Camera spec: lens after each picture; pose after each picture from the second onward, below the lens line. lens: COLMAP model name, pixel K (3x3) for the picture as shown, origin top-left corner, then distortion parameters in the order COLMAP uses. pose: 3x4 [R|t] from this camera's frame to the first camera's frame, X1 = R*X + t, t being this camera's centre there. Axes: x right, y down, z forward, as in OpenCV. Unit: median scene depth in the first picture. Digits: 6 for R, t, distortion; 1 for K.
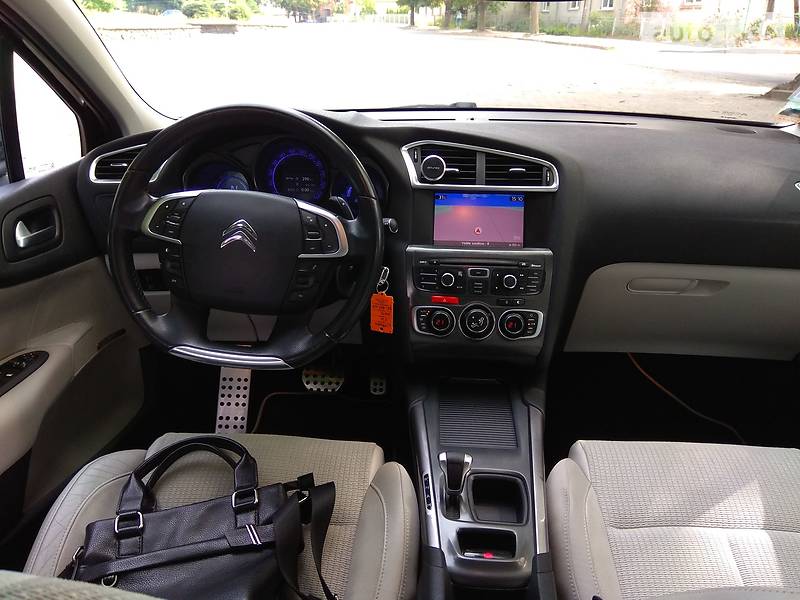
lens RADIAL K [[611.6, 0, 400.3], [0, 611.6, 313.7], [0, 0, 1]] dist [0.096019, -0.176637]
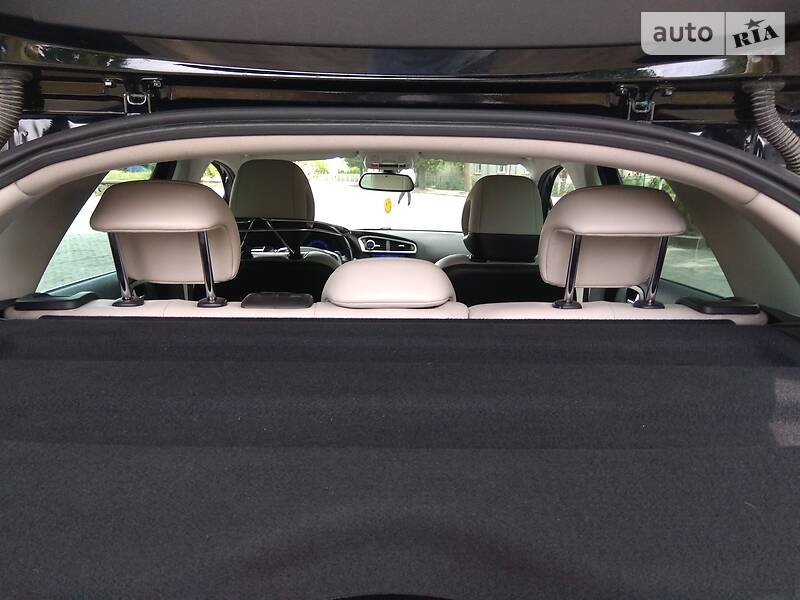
lens RADIAL K [[611.6, 0, 400.3], [0, 611.6, 313.7], [0, 0, 1]] dist [0.096019, -0.176637]
pose [[0.996845, -0.008299, 0.078940, -0.030883], [0.025819, 0.974338, -0.223603, 0.652985], [-0.075058, 0.224936, 0.971478, -1.538365]]
